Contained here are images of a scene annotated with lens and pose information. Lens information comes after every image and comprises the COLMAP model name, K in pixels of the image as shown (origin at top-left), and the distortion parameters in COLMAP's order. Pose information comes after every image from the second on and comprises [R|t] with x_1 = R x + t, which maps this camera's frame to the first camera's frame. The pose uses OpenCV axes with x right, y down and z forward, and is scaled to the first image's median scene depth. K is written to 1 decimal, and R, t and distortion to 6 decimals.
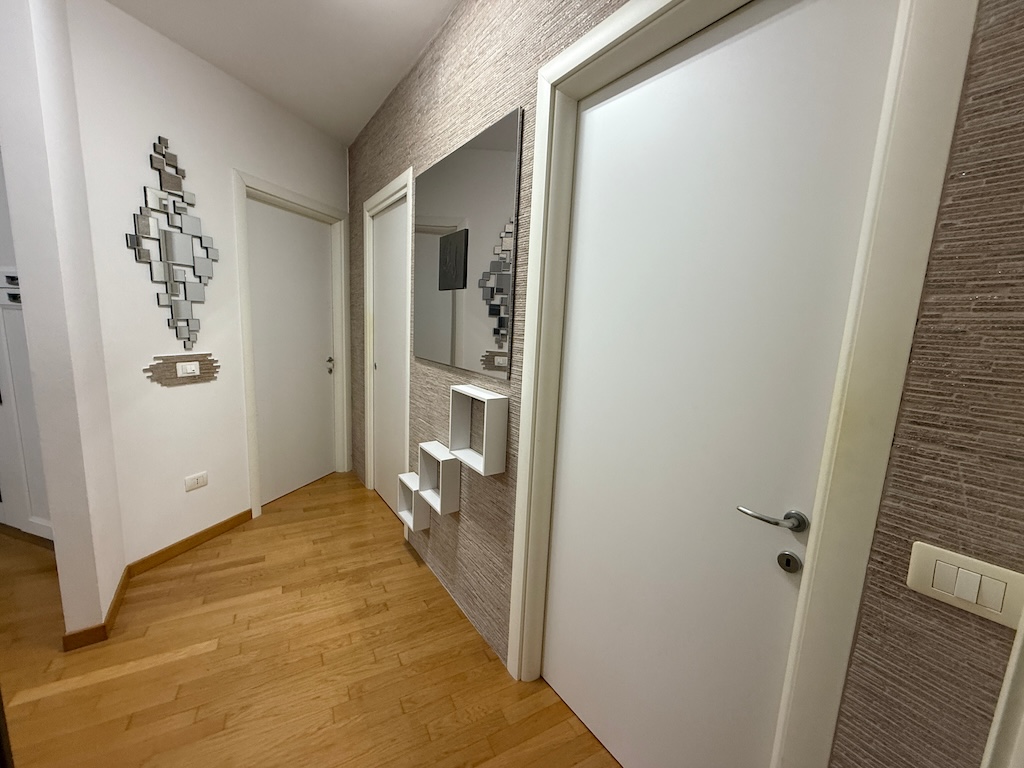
lens RADIAL K [[411.9, 0, 514.5], [0, 411.9, 380.3], [0, 0, 1]] dist [0.001506, 0.000806]
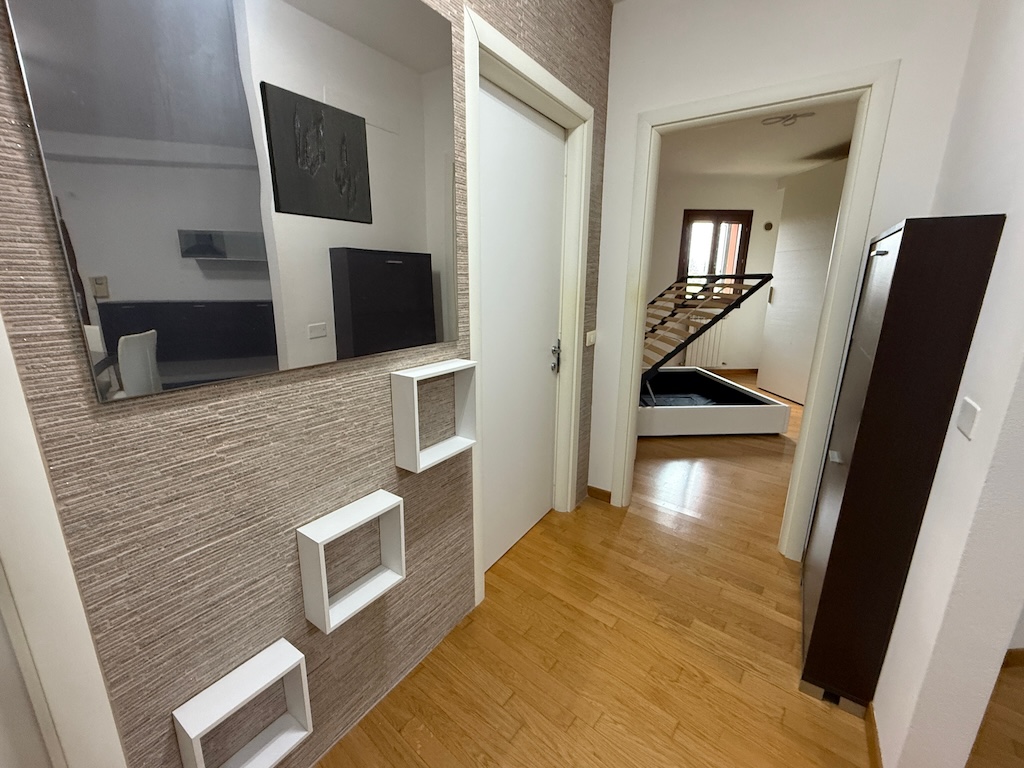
lens RADIAL K [[411.9, 0, 505.0], [0, 411.9, 382.9], [0, 0, 1]] dist [0.001506, 0.000806]
pose [[-0.341299, -0.270767, 0.900111, -0.961707], [0.127931, 0.935319, 0.329866, -0.213439], [-0.931208, 0.227735, -0.284584, 1.244702]]
